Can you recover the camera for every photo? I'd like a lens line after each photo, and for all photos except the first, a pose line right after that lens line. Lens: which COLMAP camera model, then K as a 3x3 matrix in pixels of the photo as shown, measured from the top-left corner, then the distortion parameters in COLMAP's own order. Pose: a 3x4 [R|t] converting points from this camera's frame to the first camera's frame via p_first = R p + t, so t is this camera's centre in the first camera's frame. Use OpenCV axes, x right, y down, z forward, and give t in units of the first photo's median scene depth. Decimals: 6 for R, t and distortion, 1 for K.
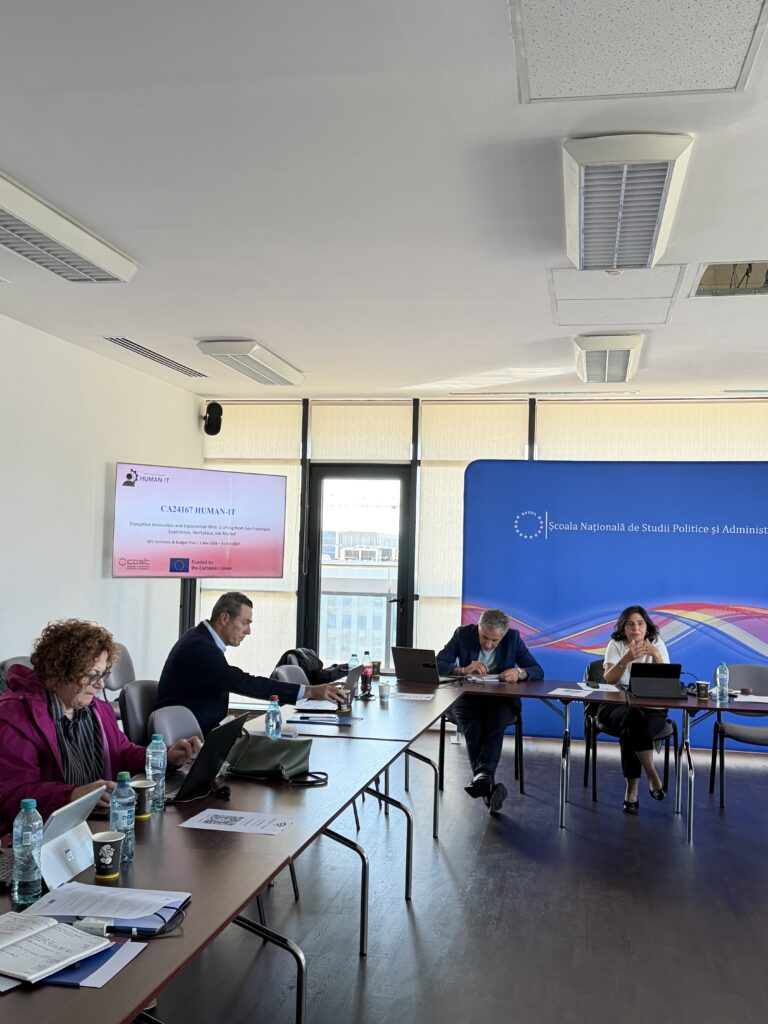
lens RADIAL K [[1047.5, 0, 384.0], [0, 1047.5, 512.0], [0, 0, 1]] dist [0.150463, -0.001354]
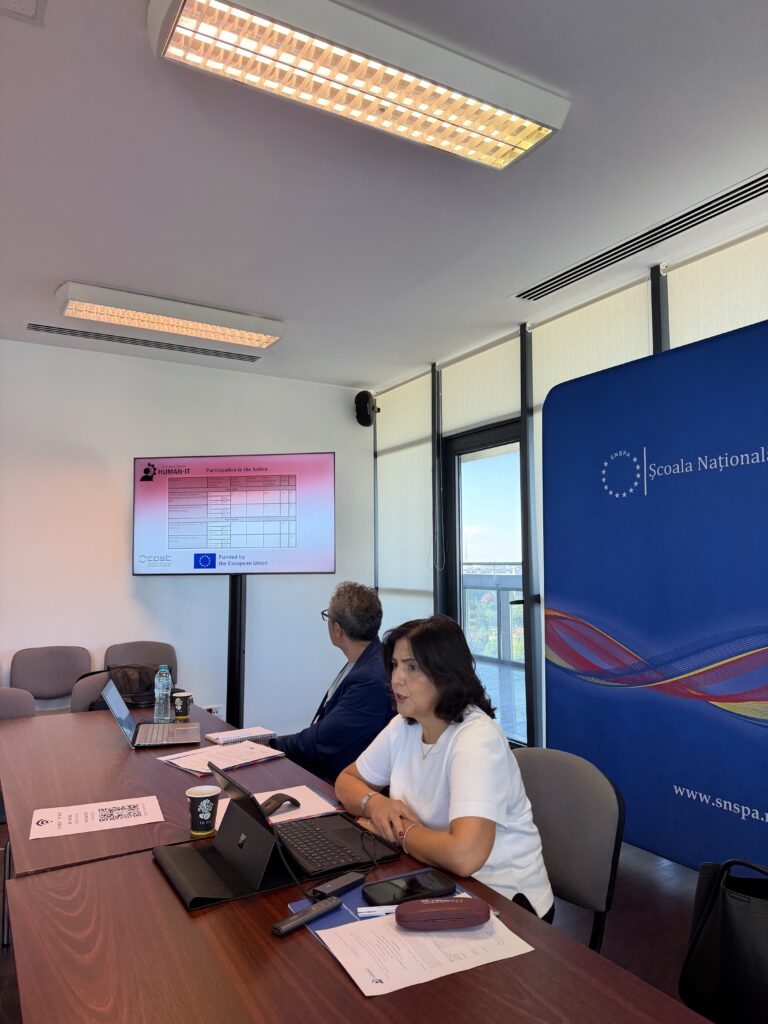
lens RADIAL K [[716.5, 0, 386.4], [0, 716.5, 517.3], [0, 0, 1]] dist [0.143880, -0.207852]
pose [[0.657834, -0.079687, -0.748935, 0.362278], [0.053873, 0.996818, -0.058742, 0.054201], [0.751234, -0.001705, 0.660034, 0.653802]]
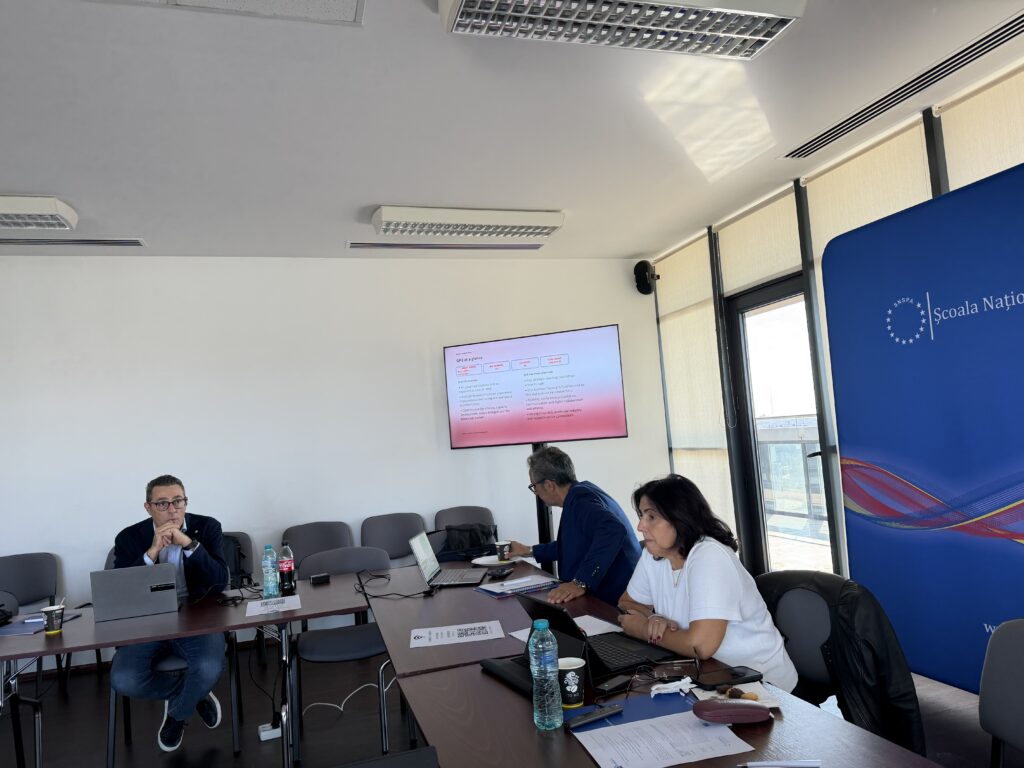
lens RADIAL K [[716.5, 0, 513.3], [0, 716.5, 386.6], [0, 0, 1]] dist [0.143880, -0.207852]
pose [[0.463688, -0.120765, -0.877730, 0.403870], [0.119571, 0.990134, -0.073063, 0.053948], [0.877893, -0.071073, 0.473553, 0.625974]]
